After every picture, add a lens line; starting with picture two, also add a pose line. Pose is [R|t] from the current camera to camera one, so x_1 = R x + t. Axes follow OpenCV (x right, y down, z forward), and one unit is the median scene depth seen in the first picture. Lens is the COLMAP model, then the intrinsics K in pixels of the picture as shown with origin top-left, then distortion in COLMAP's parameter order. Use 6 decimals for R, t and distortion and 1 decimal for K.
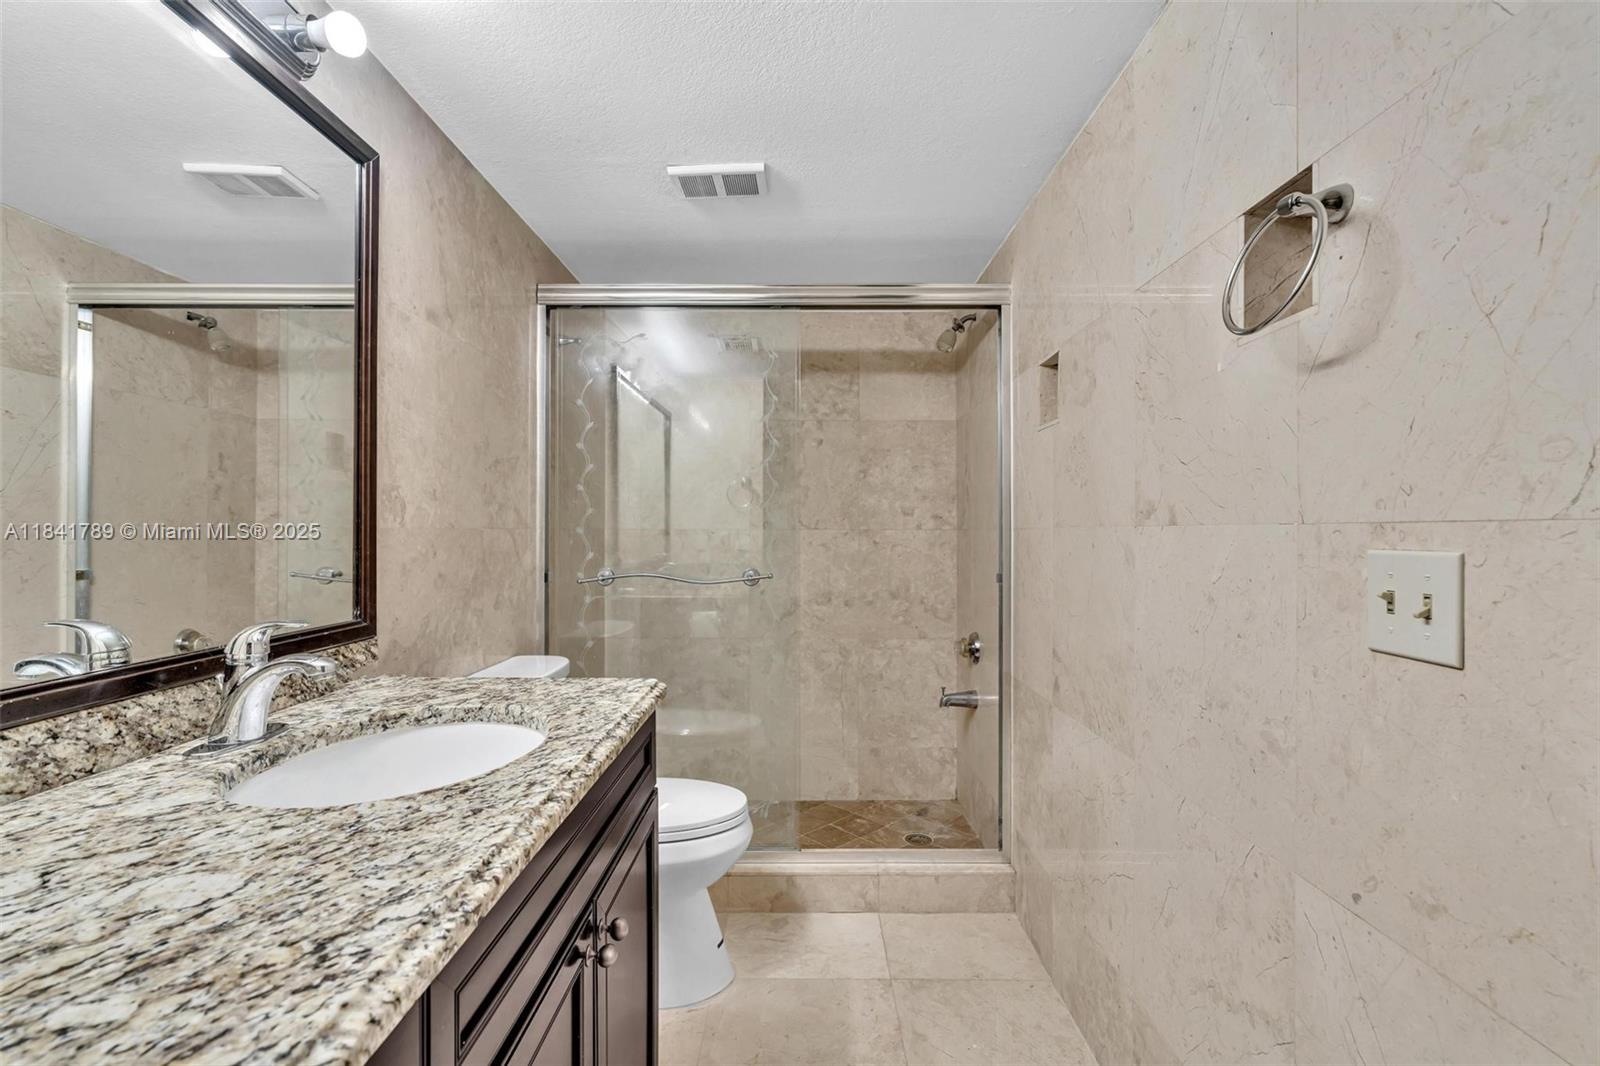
lens RADIAL K [[716.1, 0, 796.9], [0, 716.1, 532.5], [0, 0, 1]] dist [-0.005906, 0.002695]
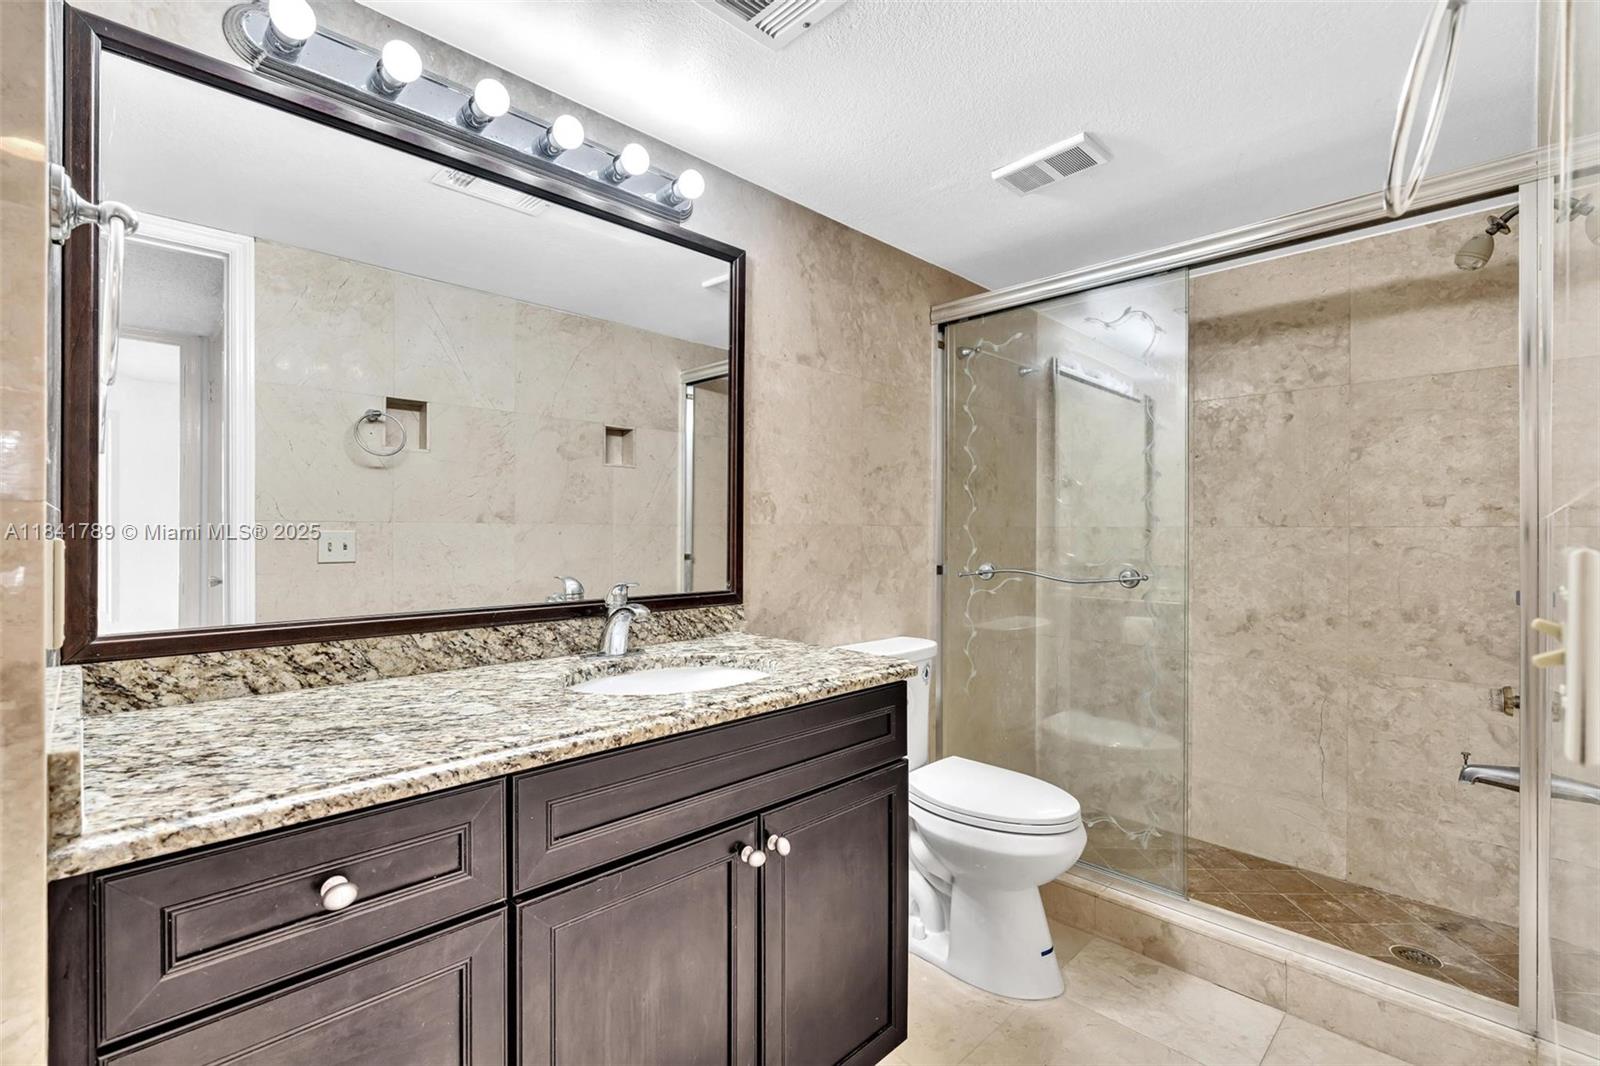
lens RADIAL K [[716.1, 0, 796.7], [0, 716.1, 531.9], [0, 0, 1]] dist [-0.005906, 0.002695]
pose [[0.708372, 0.002801, -0.705833, 0.297330], [-0.003747, 0.999993, 0.000208, 0.005014], [0.705829, 0.002497, 0.708378, 0.064944]]
